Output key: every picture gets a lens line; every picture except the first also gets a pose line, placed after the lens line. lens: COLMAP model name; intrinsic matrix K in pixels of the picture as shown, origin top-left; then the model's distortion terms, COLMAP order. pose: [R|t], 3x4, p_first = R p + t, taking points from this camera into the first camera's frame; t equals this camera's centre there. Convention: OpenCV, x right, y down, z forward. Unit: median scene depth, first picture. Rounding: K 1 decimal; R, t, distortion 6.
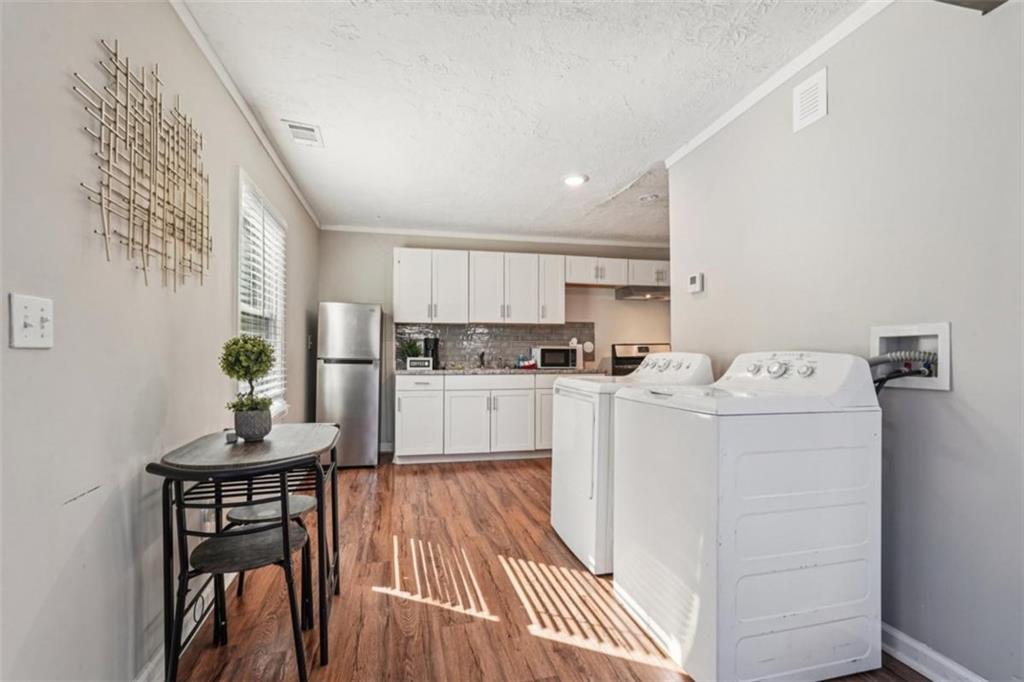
lens RADIAL K [[456.8, 0, 511.0], [0, 456.8, 343.5], [0, 0, 1]] dist [-0.012319, 0.006361]
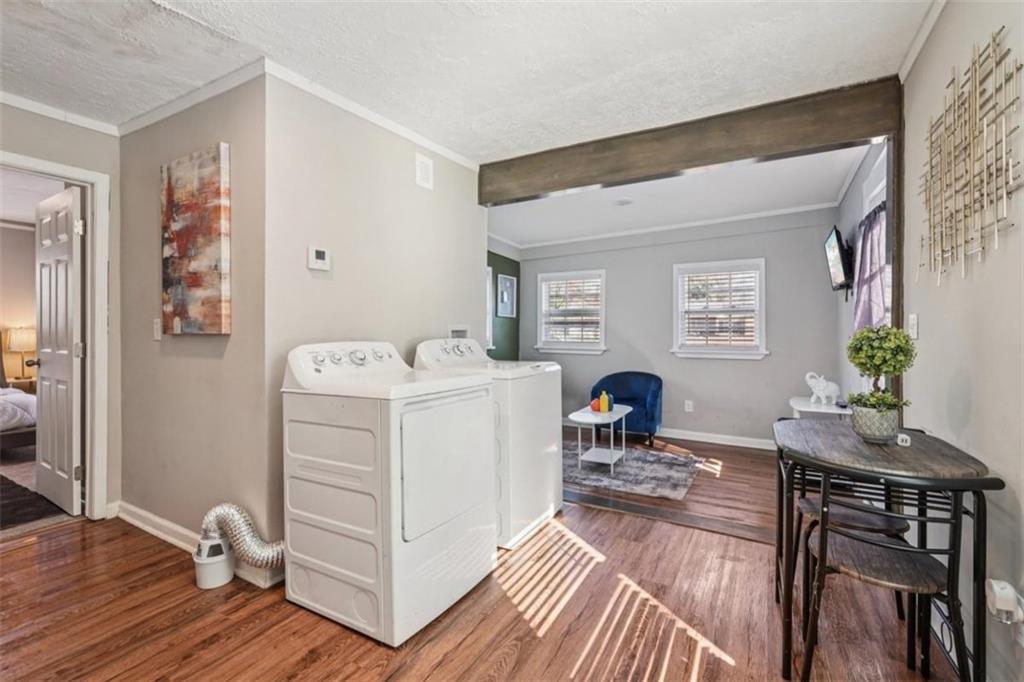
lens RADIAL K [[456.8, 0, 507.6], [0, 456.8, 333.0], [0, 0, 1]] dist [-0.012319, 0.006361]
pose [[-0.719188, 0.001260, 0.694815, -0.241744], [-0.009800, 0.999880, -0.011956, 0.005047], [-0.694747, -0.015408, -0.719089, 0.784714]]
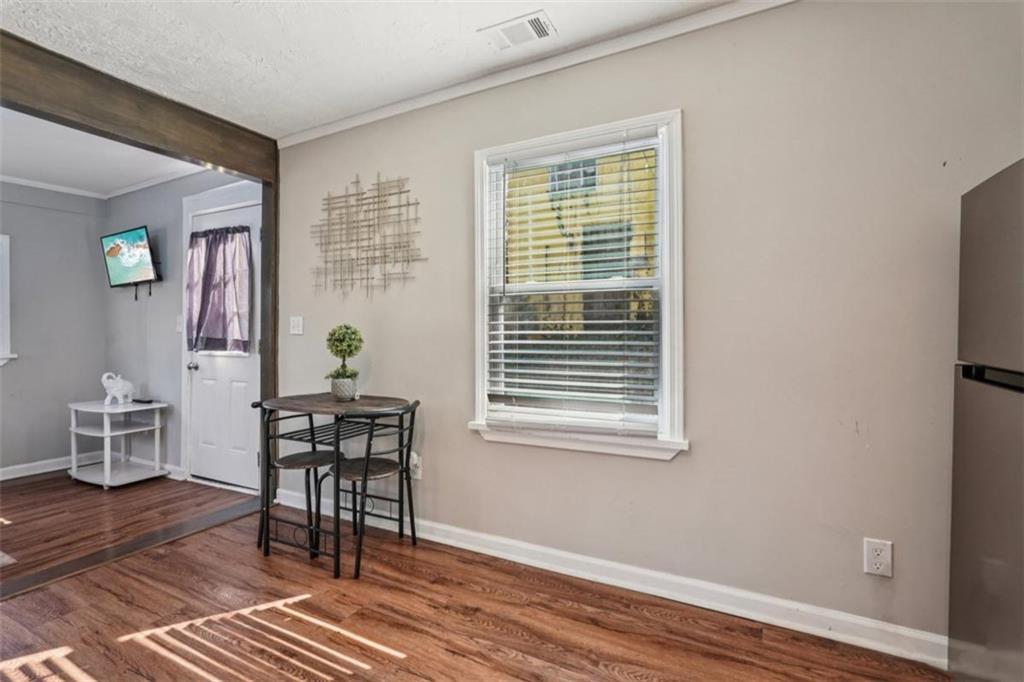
lens RADIAL K [[456.8, 0, 511.5], [0, 456.8, 337.0], [0, 0, 1]] dist [-0.012319, 0.006361]
pose [[-0.660719, 0.008774, -0.750582, 0.048867], [0.012859, 0.999917, 0.000370, 0.008740], [0.750523, -0.009408, -0.660777, 0.837986]]
